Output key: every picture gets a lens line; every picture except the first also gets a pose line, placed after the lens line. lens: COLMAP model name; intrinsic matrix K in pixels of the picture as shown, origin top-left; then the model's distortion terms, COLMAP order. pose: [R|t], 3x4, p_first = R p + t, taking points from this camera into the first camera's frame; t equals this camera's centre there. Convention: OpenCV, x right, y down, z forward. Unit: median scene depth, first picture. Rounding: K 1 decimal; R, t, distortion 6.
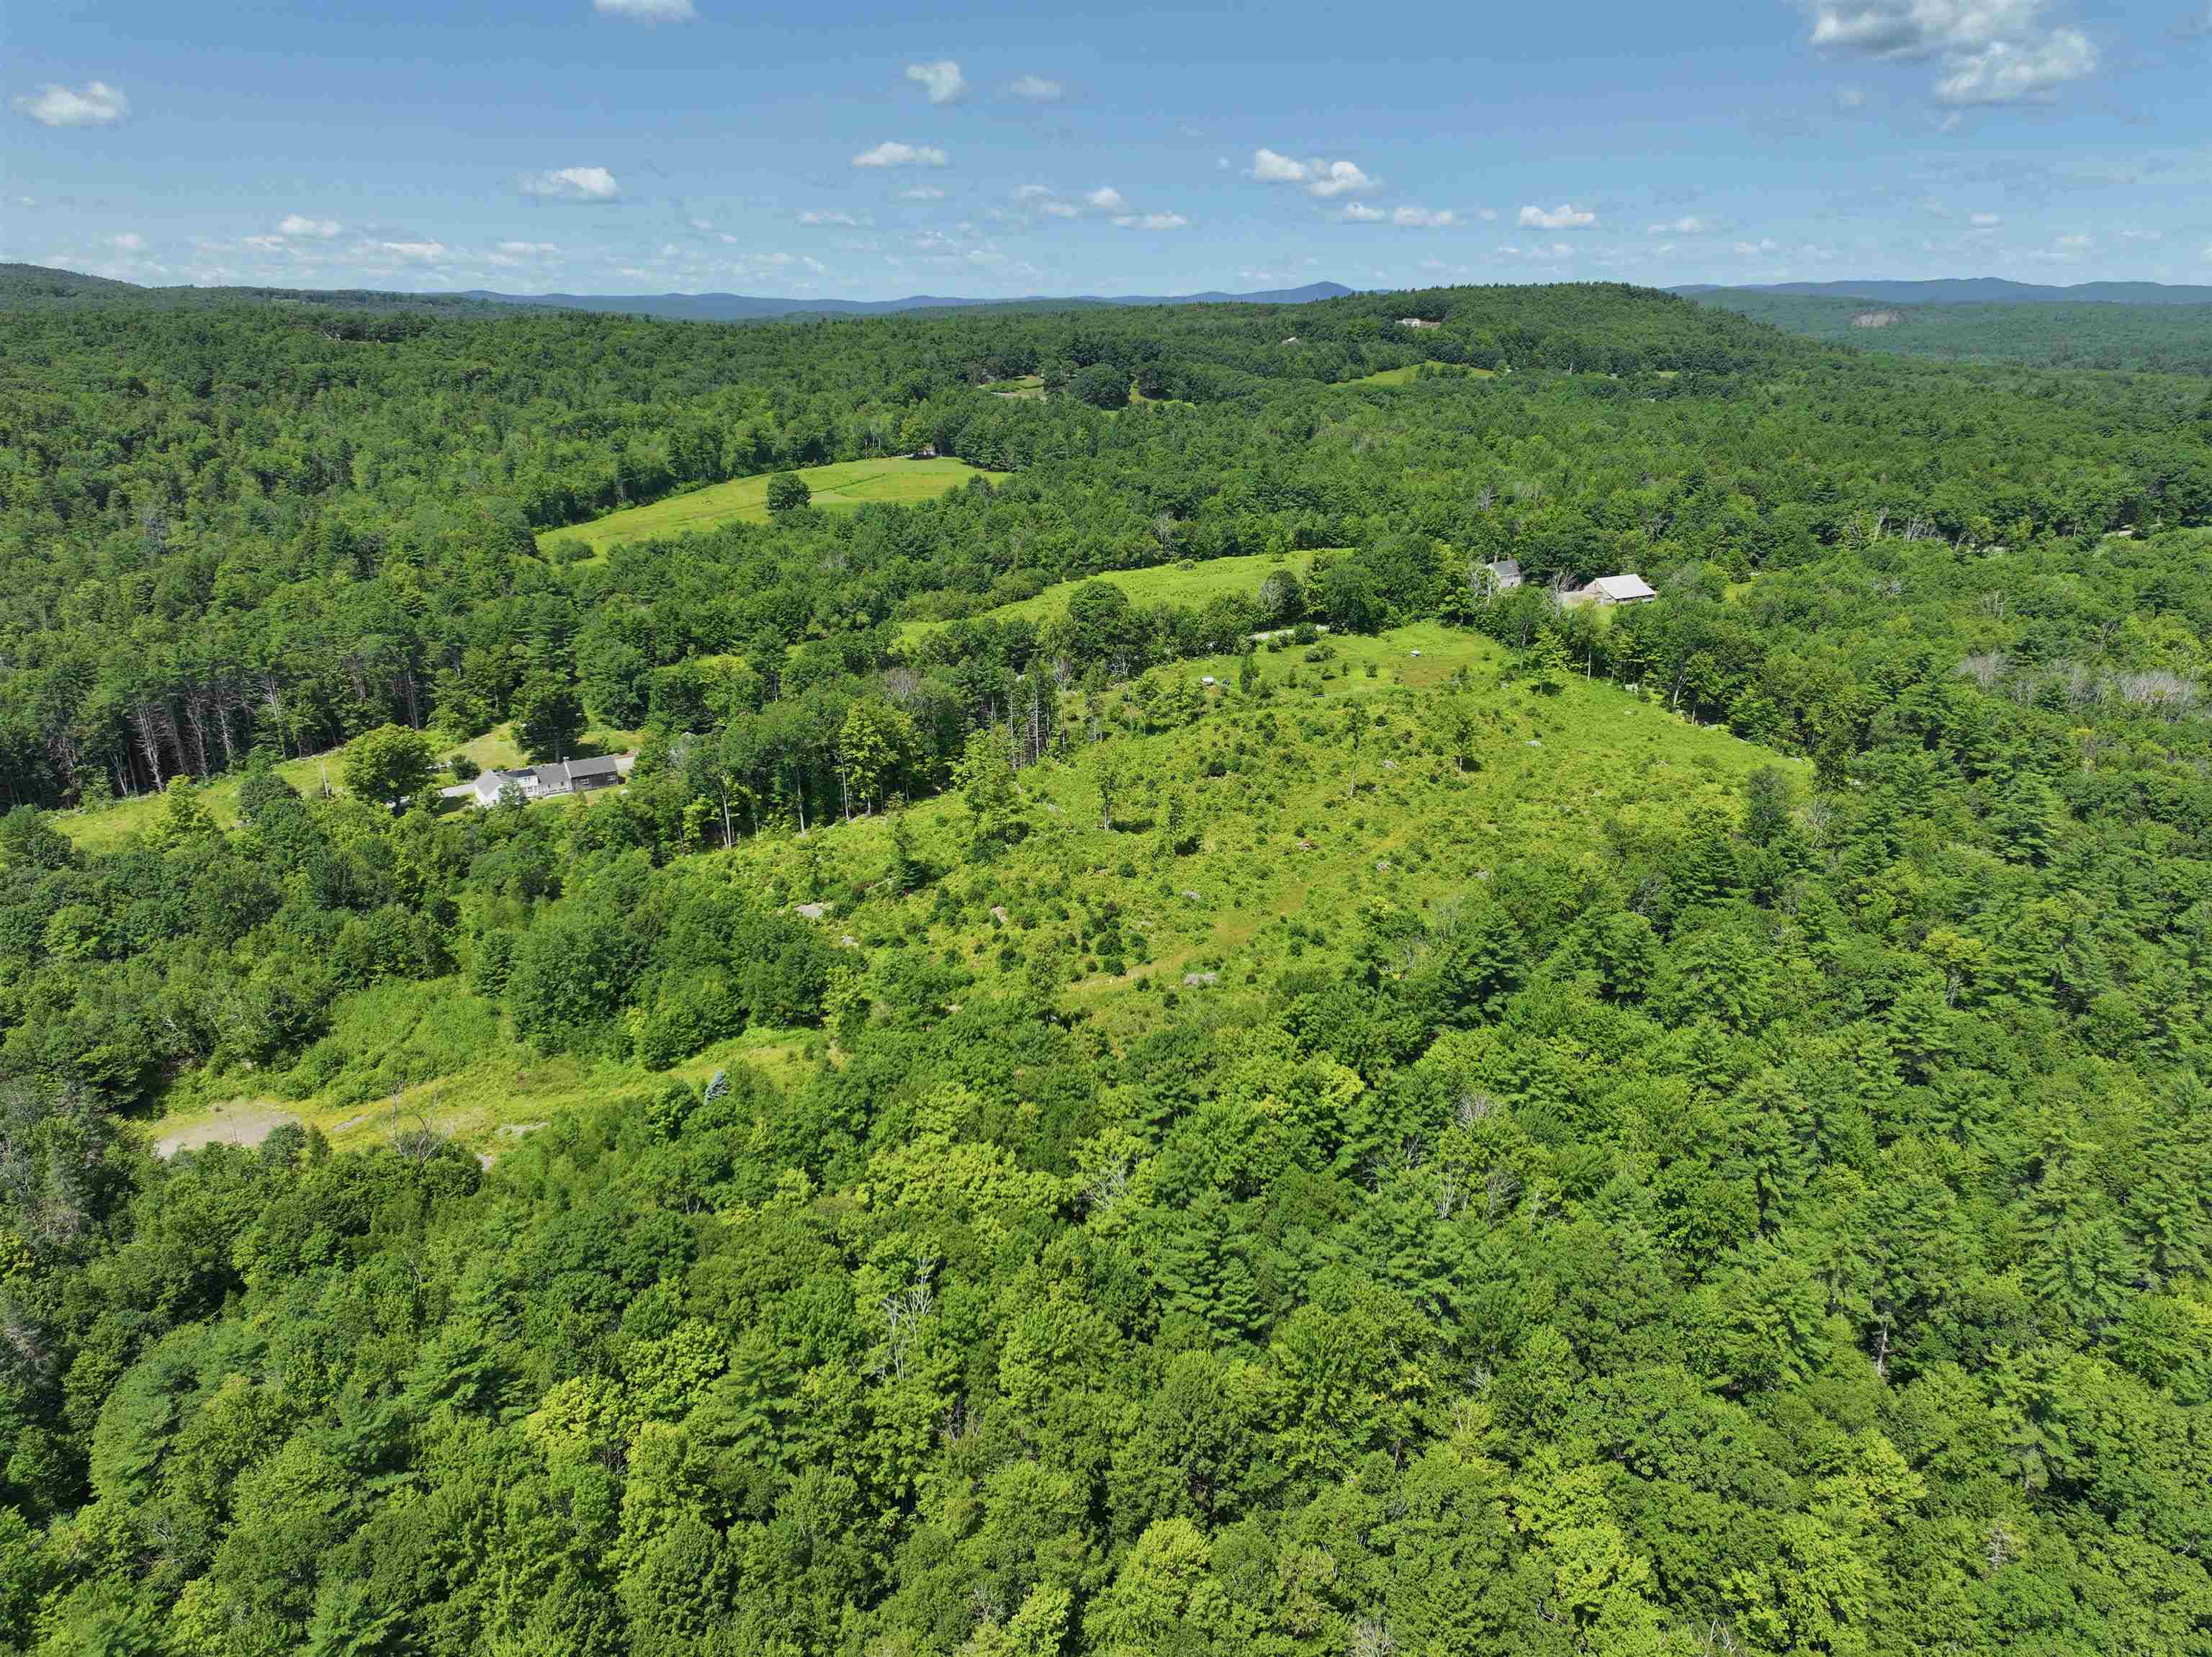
lens RADIAL K [[1548.2, 0, 1099.6], [0, 1548.2, 832.1], [0, 0, 1]] dist [0.006109, 0.014011]
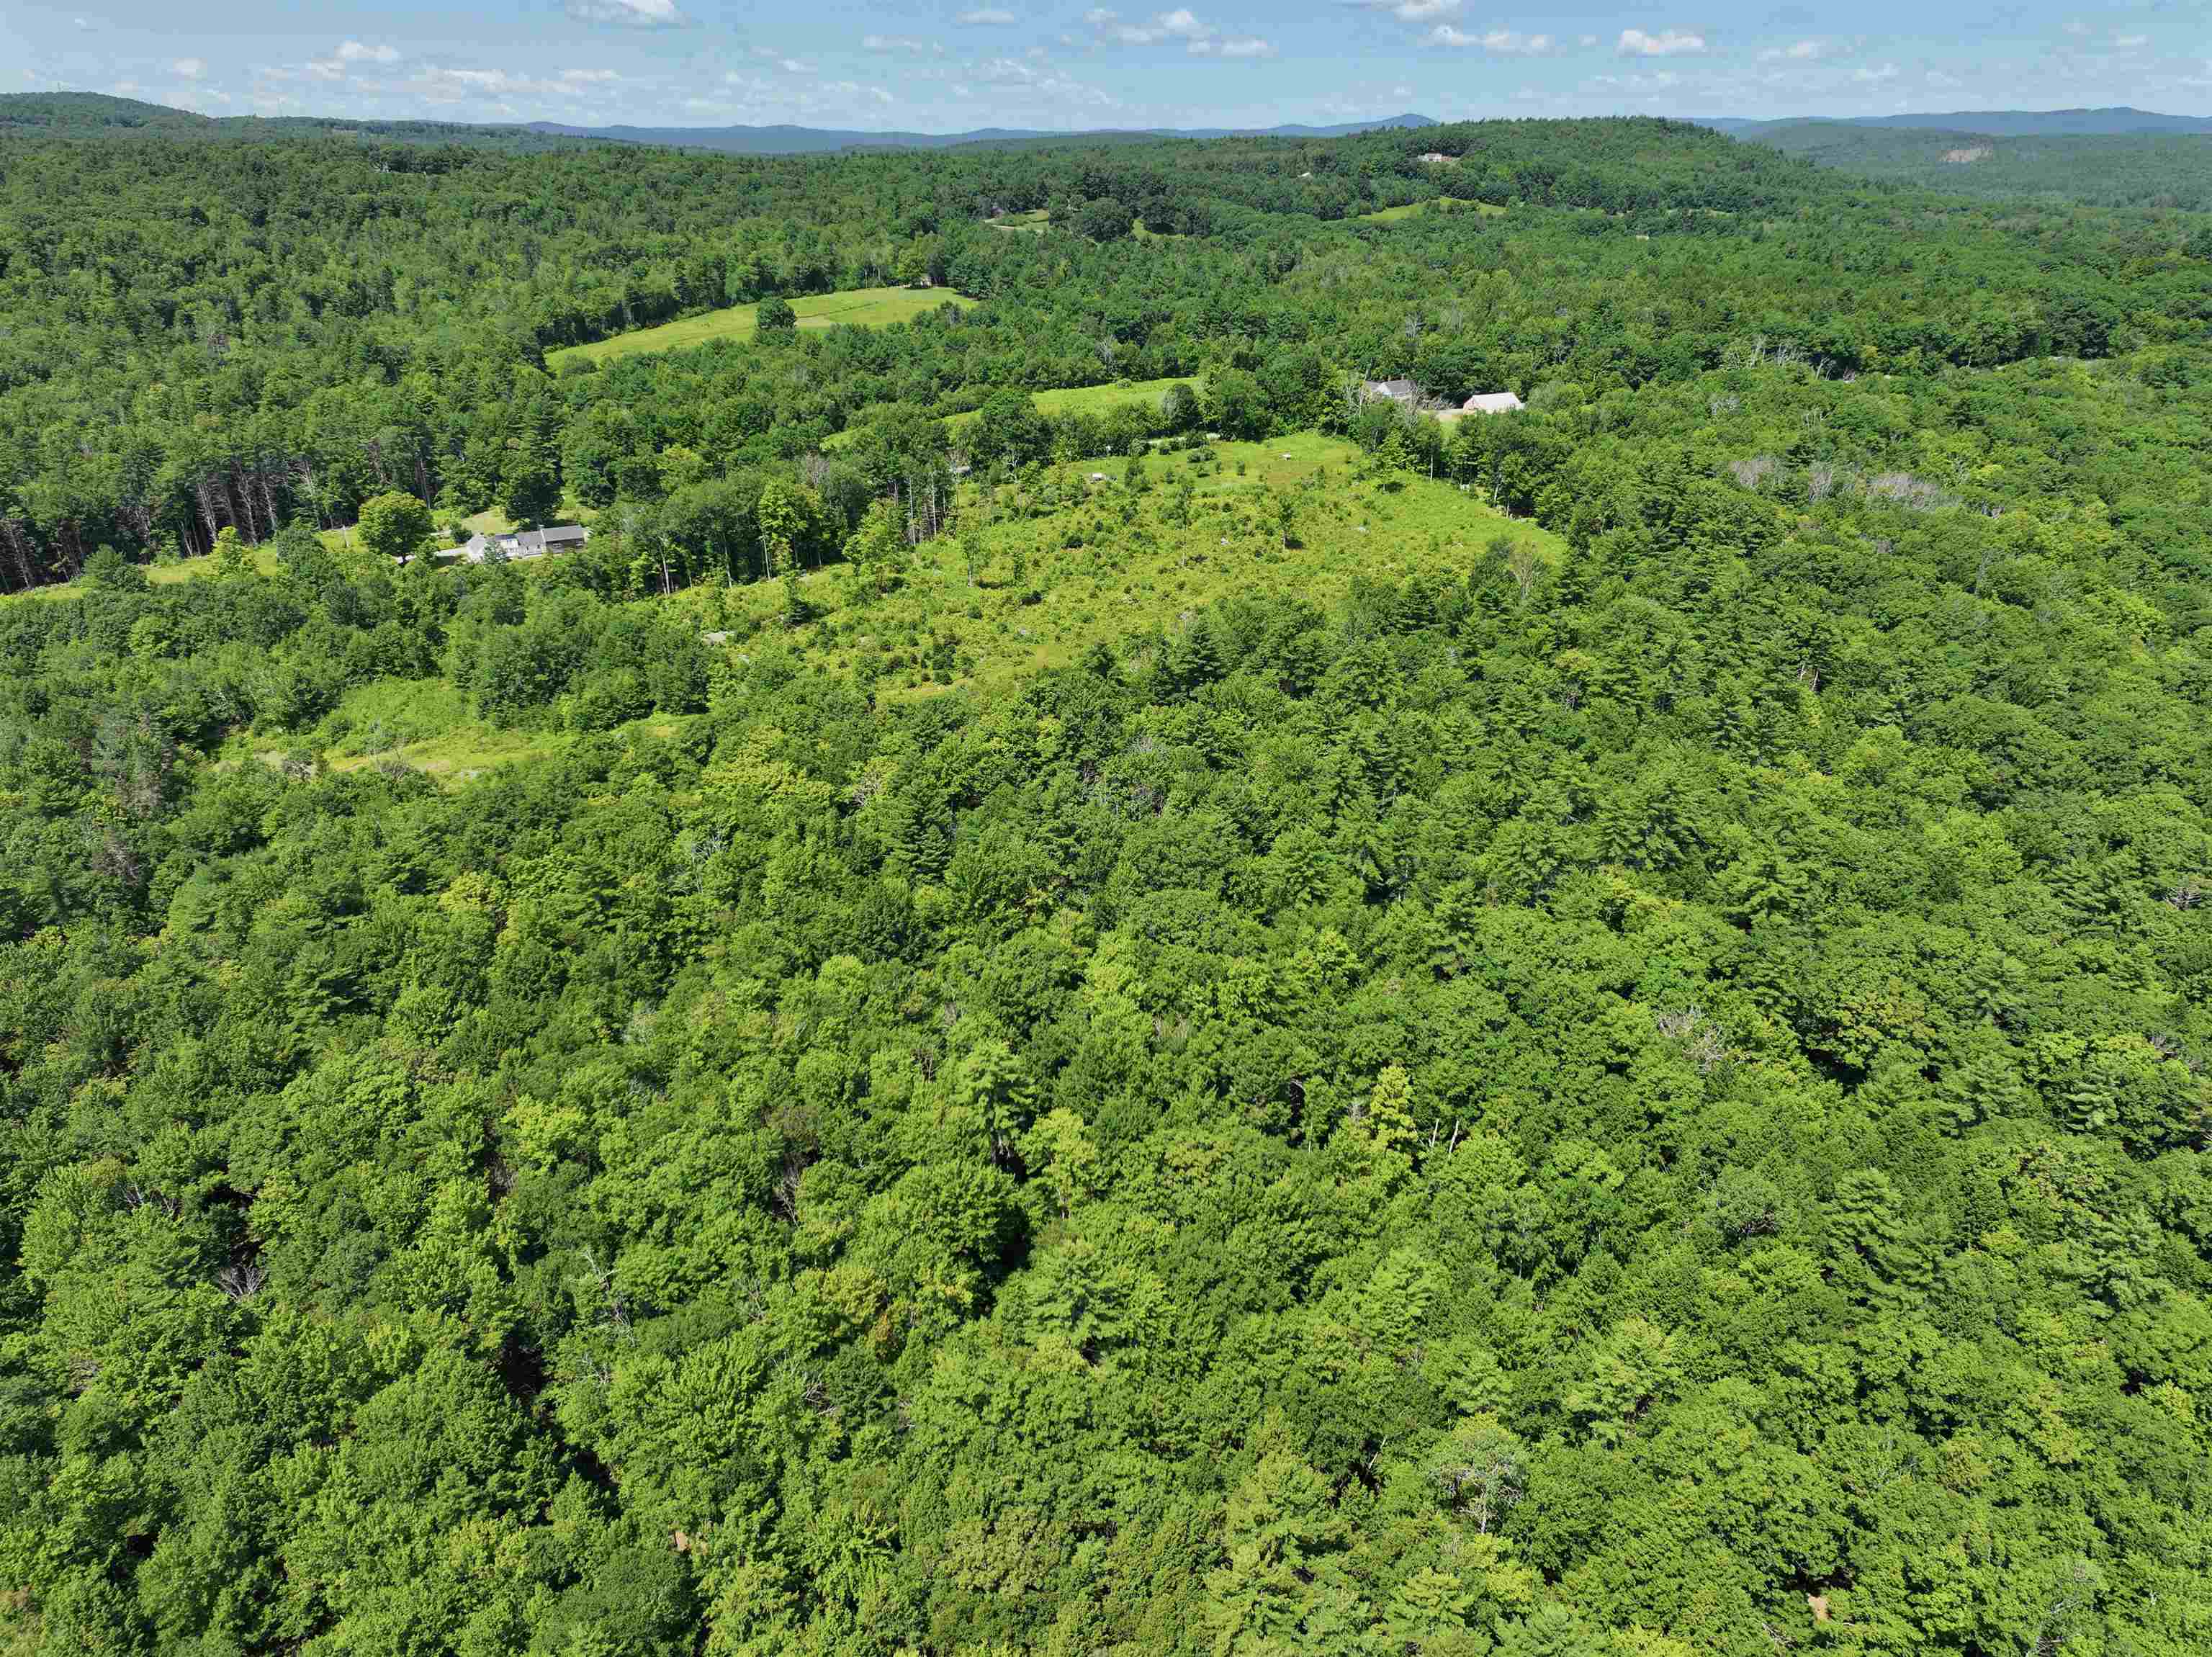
lens RADIAL K [[1548.2, 0, 1104.6], [0, 1548.2, 838.5], [0, 0, 1]] dist [0.006109, 0.014011]
pose [[0.998948, 0.021011, -0.040752, 0.137267], [-0.017005, 0.995211, 0.096263, 0.064951], [0.042580, -0.095469, 0.994521, -0.193932]]
